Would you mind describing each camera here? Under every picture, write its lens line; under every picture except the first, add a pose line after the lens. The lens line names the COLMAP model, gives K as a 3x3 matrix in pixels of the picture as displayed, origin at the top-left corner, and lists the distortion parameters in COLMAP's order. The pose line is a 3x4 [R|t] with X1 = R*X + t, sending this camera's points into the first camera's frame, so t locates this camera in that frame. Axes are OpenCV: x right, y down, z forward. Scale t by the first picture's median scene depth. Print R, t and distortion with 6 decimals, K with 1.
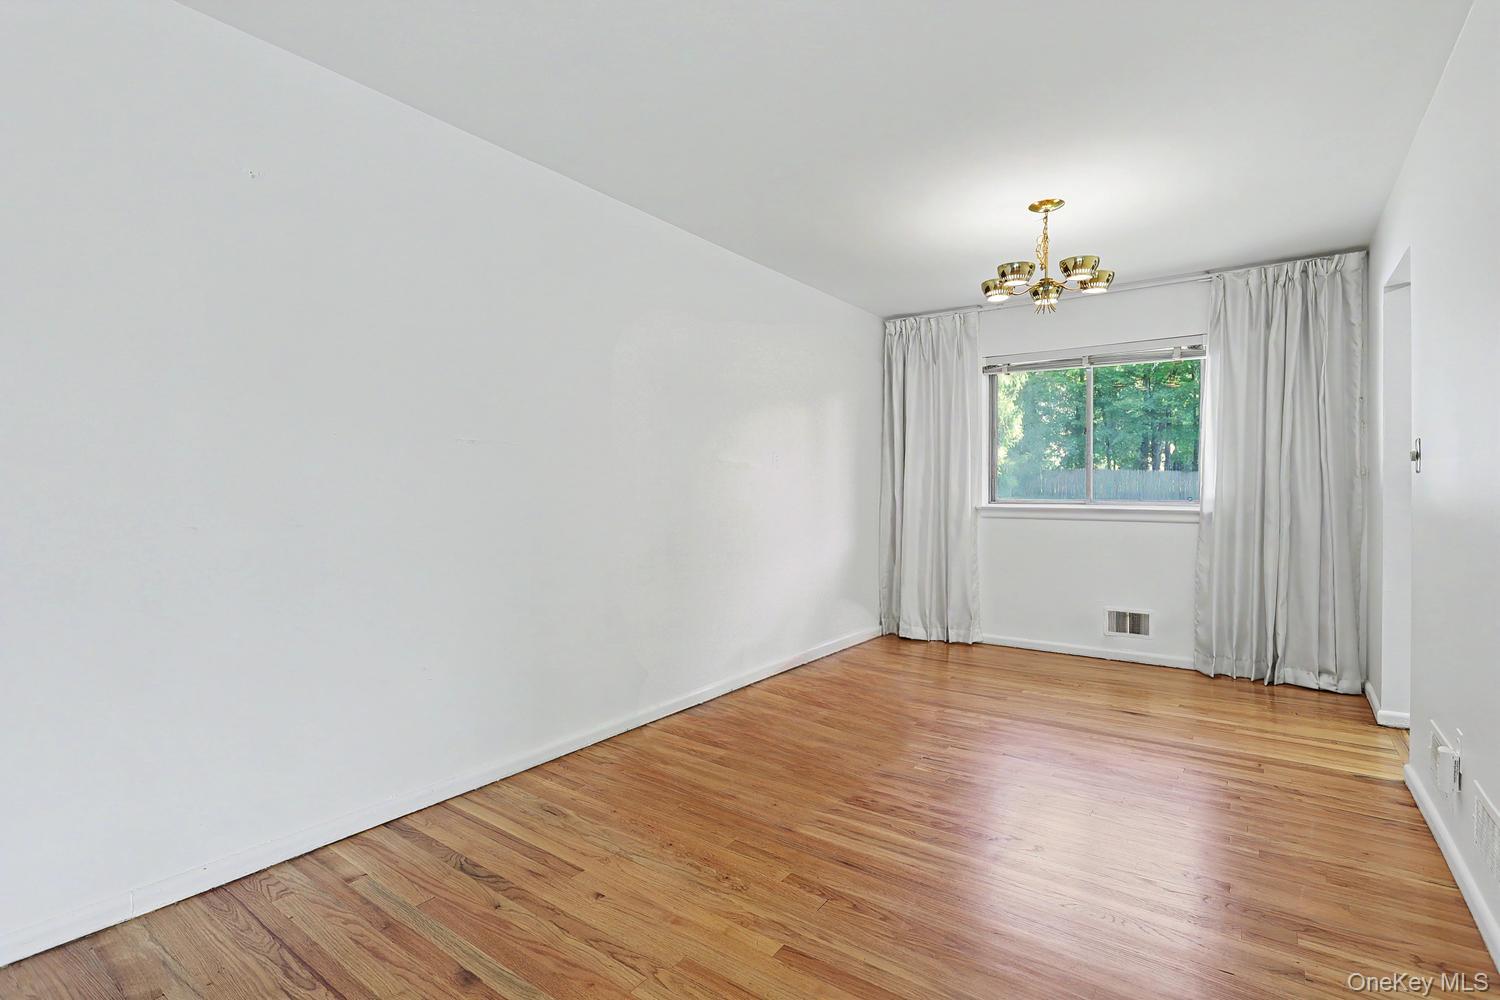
lens RADIAL K [[708.0, 0, 747.3], [0, 708.0, 500.0], [0, 0, 1]] dist [0.002484, 0.000308]
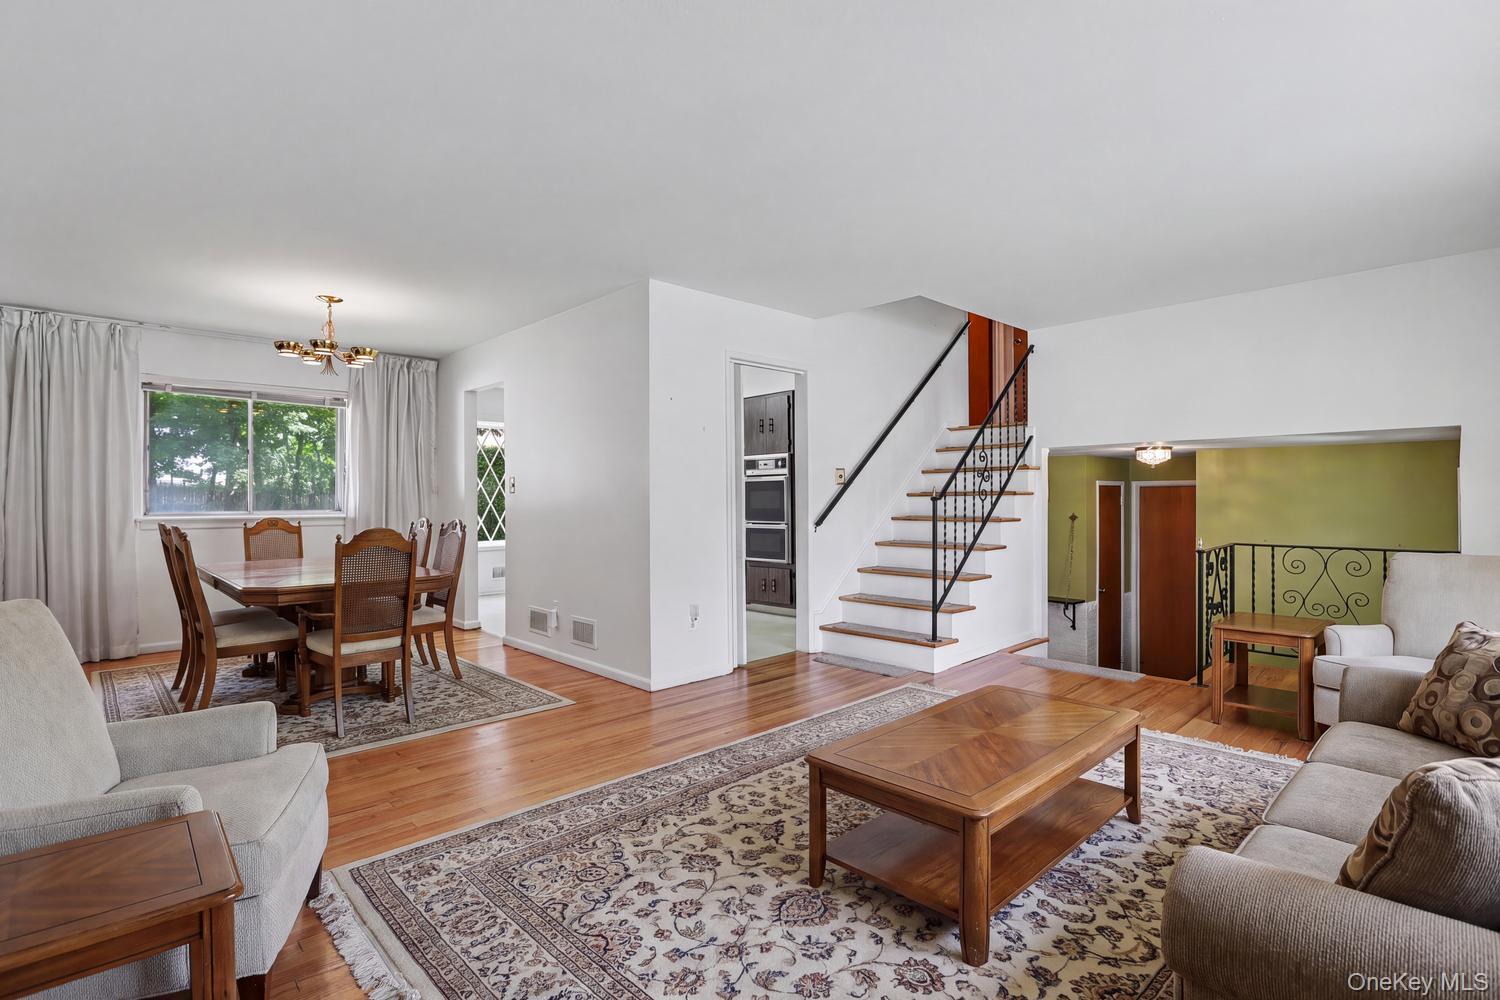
lens RADIAL K [[708.0, 0, 751.9], [0, 708.0, 496.5], [0, 0, 1]] dist [0.002484, 0.000308]
pose [[0.177266, -0.000665, 0.984163, -0.865031], [0.015917, 0.999871, -0.002191, -0.011581], [-0.984034, 0.016053, 0.177253, -0.046680]]
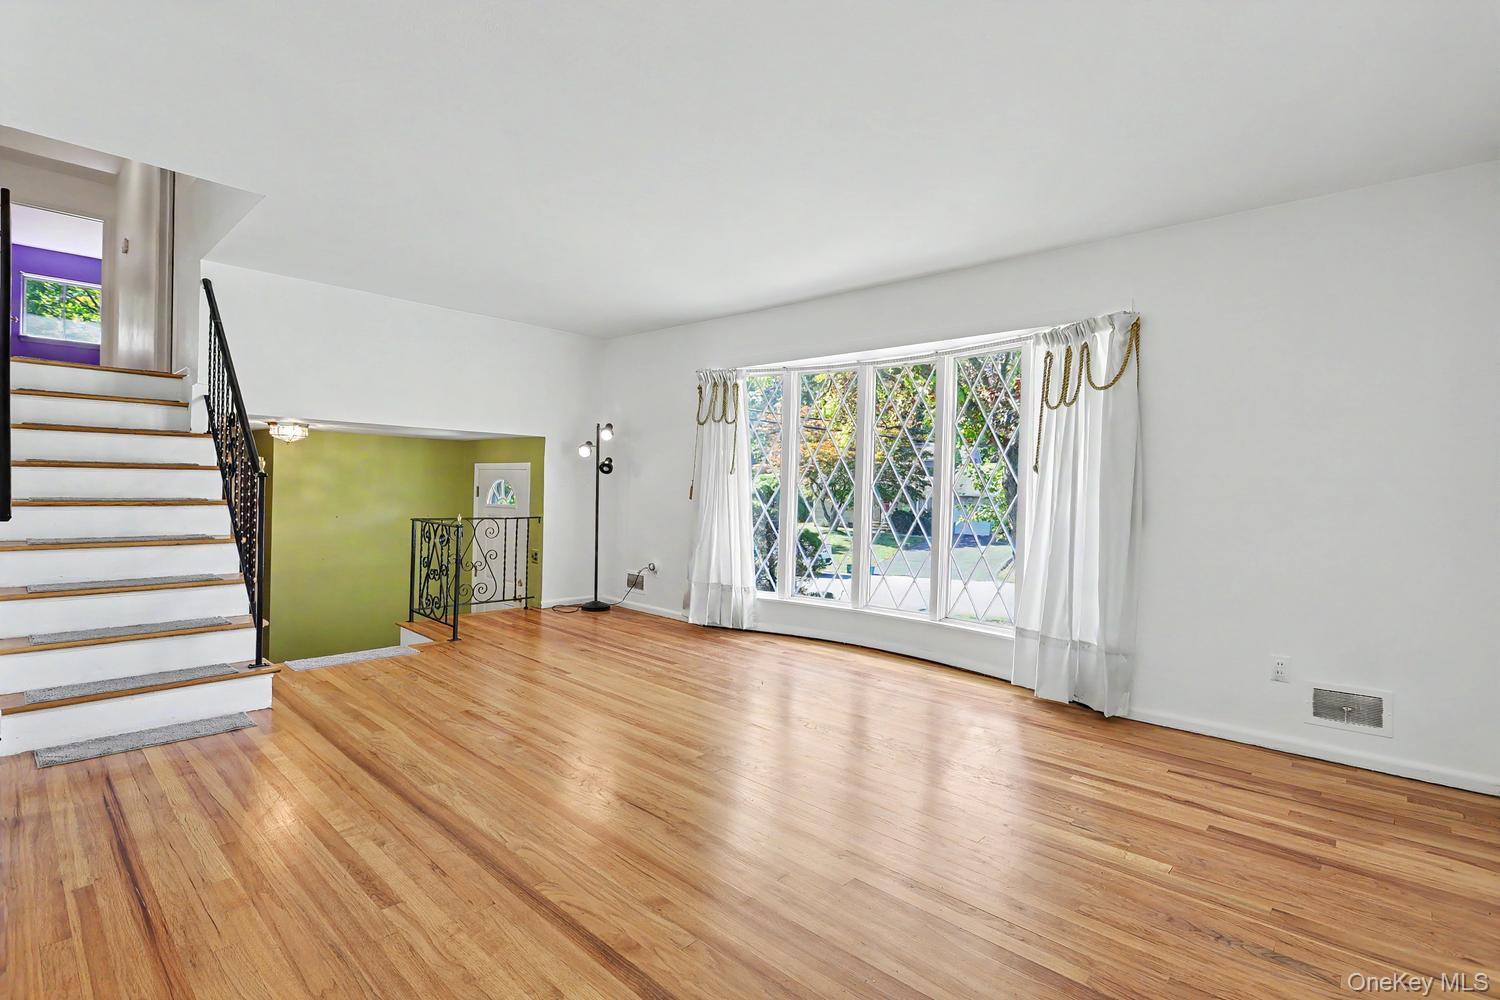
lens RADIAL K [[708.0, 0, 741.6], [0, 708.0, 498.9], [0, 0, 1]] dist [0.002484, 0.000308]
pose [[-0.992276, -0.026010, 0.121292, -0.191415], [-0.022693, 0.999332, 0.028646, -0.015096], [-0.121956, 0.025672, -0.992203, 0.873448]]
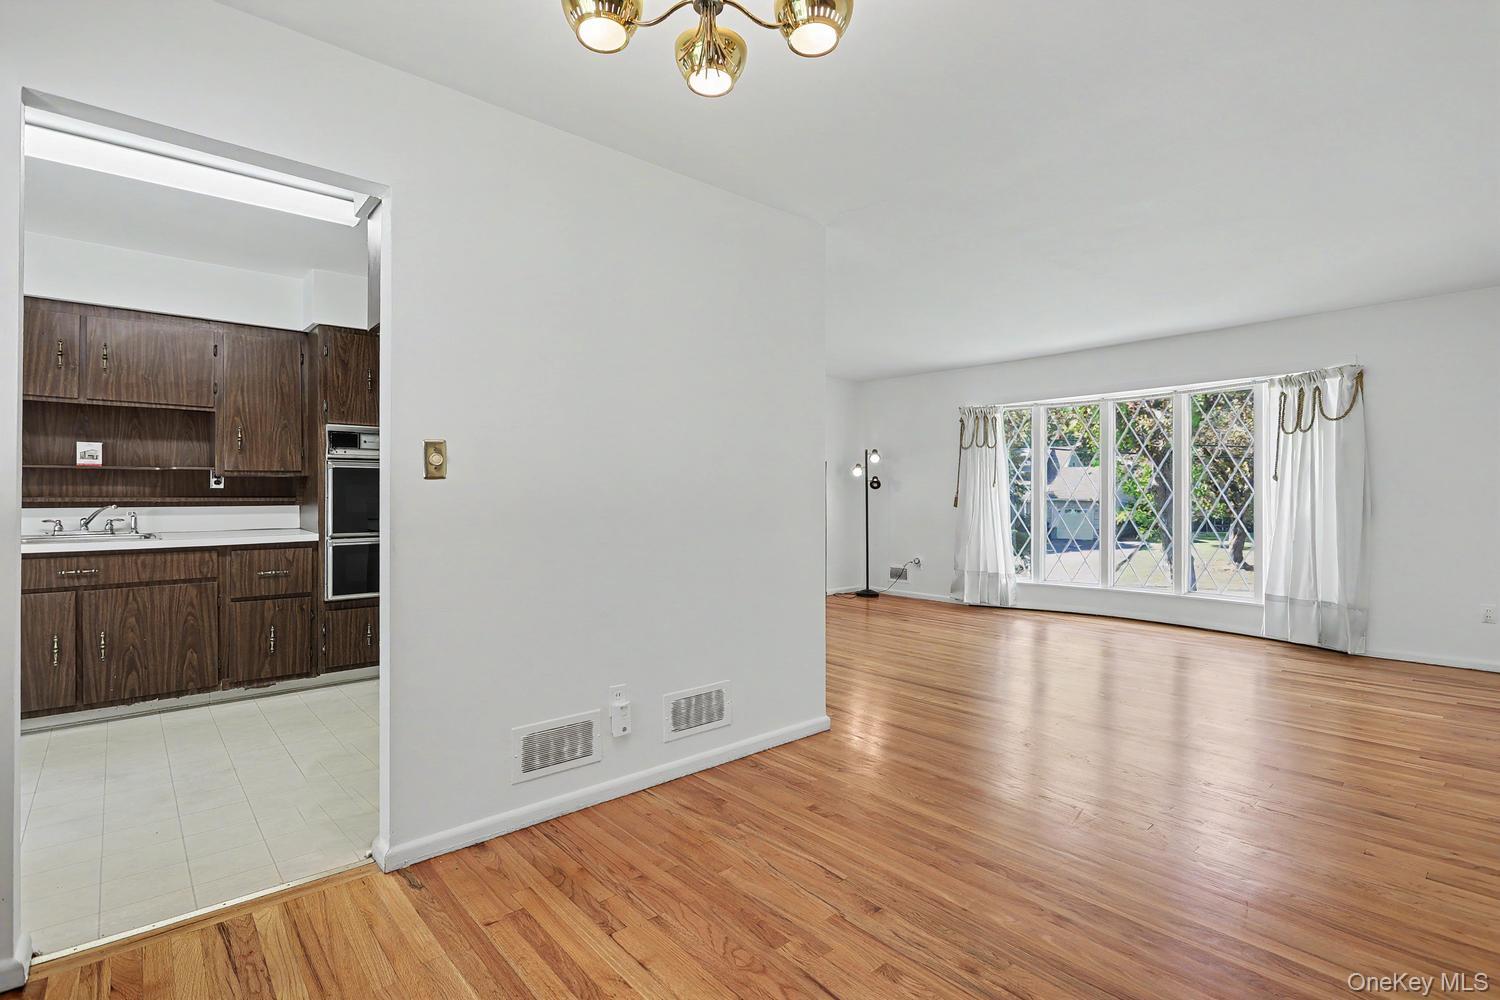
lens RADIAL K [[708.0, 0, 749.5], [0, 708.0, 496.7], [0, 0, 1]] dist [0.002484, 0.000308]
pose [[-0.977028, 0.001565, 0.213104, 0.342091], [0.003968, 0.999933, 0.010848, -0.022079], [-0.213073, 0.011445, -0.976969, 1.533967]]
